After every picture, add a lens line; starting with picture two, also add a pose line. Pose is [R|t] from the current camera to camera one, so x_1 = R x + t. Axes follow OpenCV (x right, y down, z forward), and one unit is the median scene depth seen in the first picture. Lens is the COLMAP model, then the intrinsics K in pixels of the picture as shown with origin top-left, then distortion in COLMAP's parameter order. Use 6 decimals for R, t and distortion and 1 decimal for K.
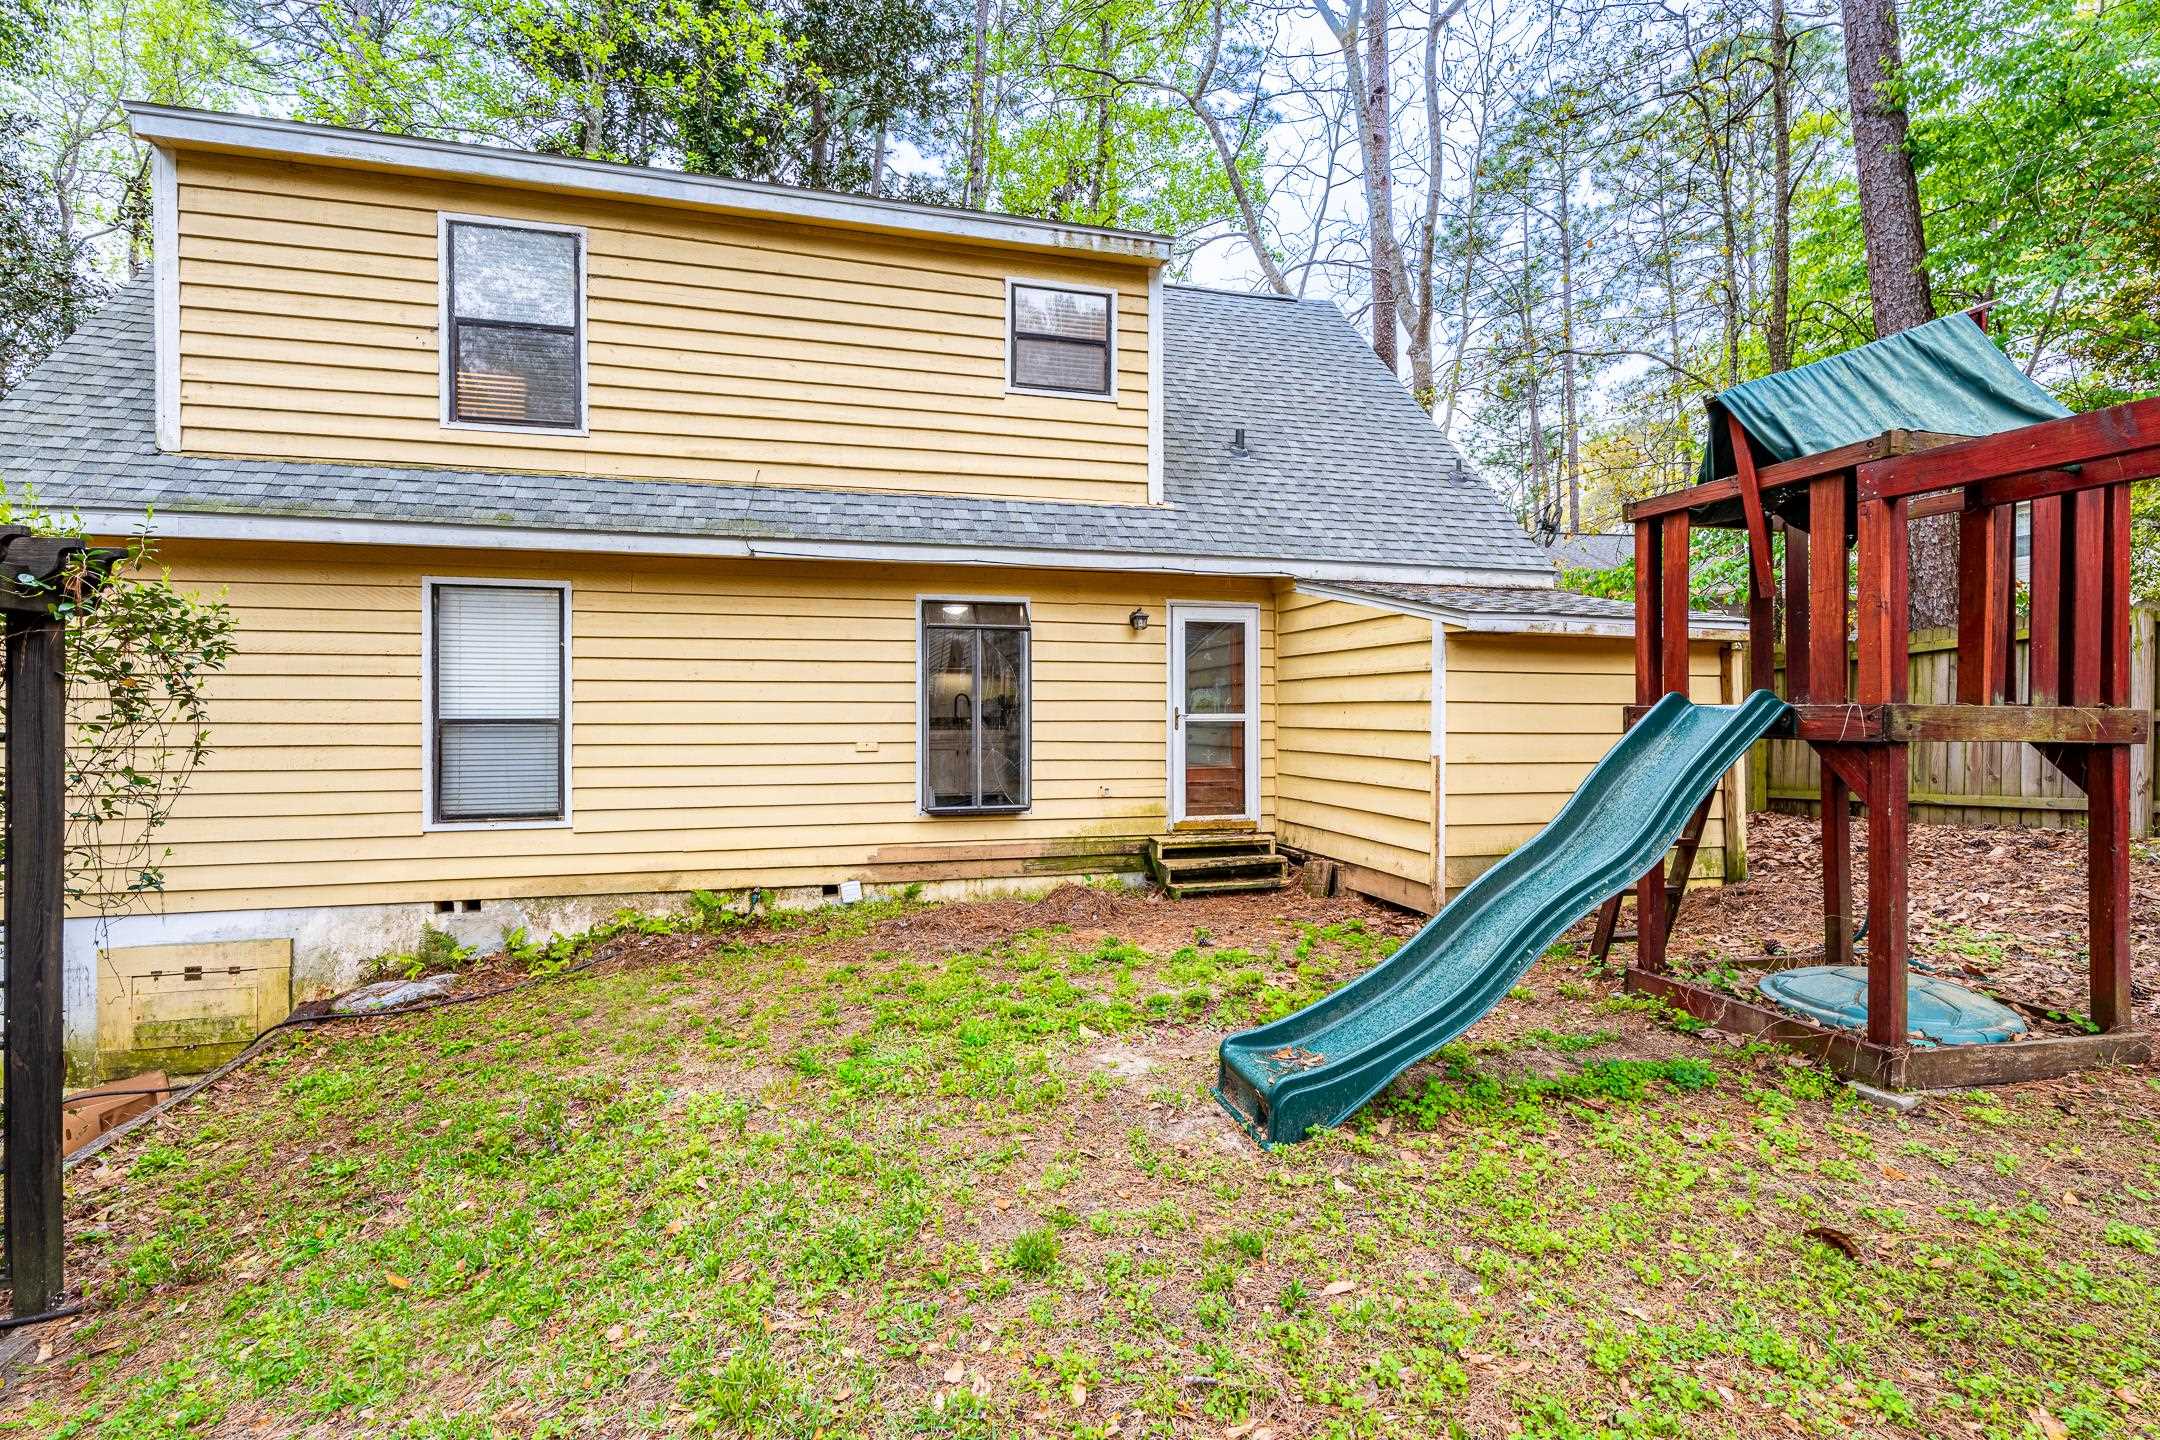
lens RADIAL K [[971.7, 0, 1045.8], [0, 971.7, 716.6], [0, 0, 1]] dist [0.007848, 0.000912]
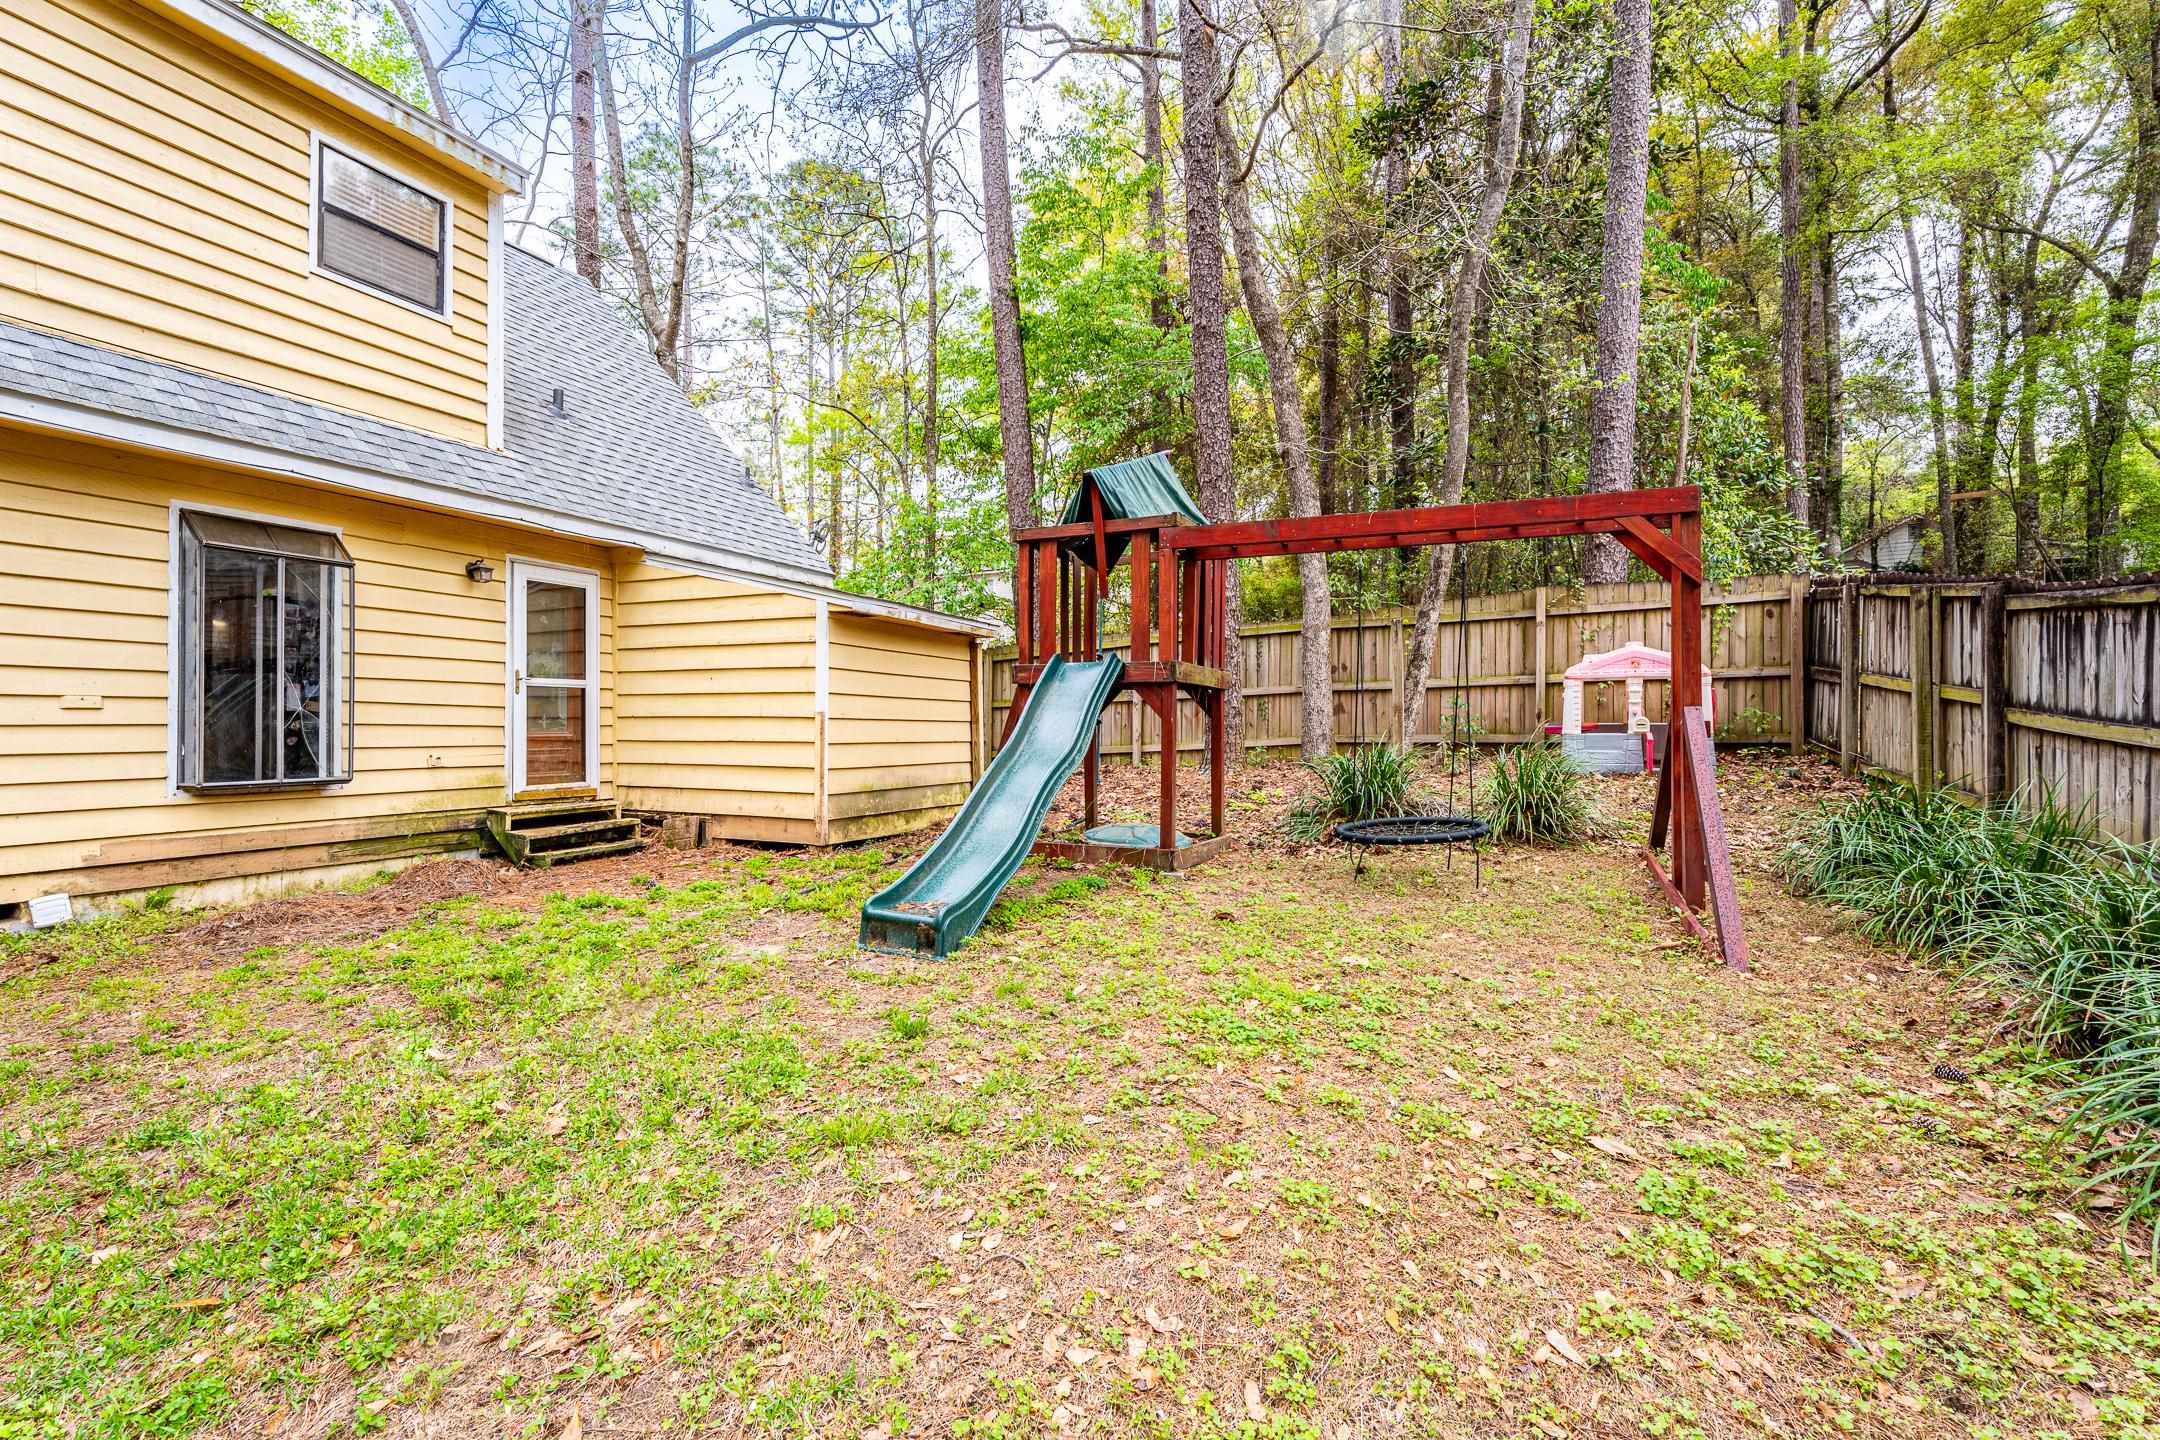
lens RADIAL K [[971.7, 0, 1045.8], [0, 971.7, 716.6], [0, 0, 1]] dist [0.007848, 0.000912]
pose [[0.643312, 0.009434, 0.765546, -0.262198], [-0.005252, 0.999955, -0.007909, 0.040941], [-0.765586, 0.001068, 0.643333, 0.004501]]
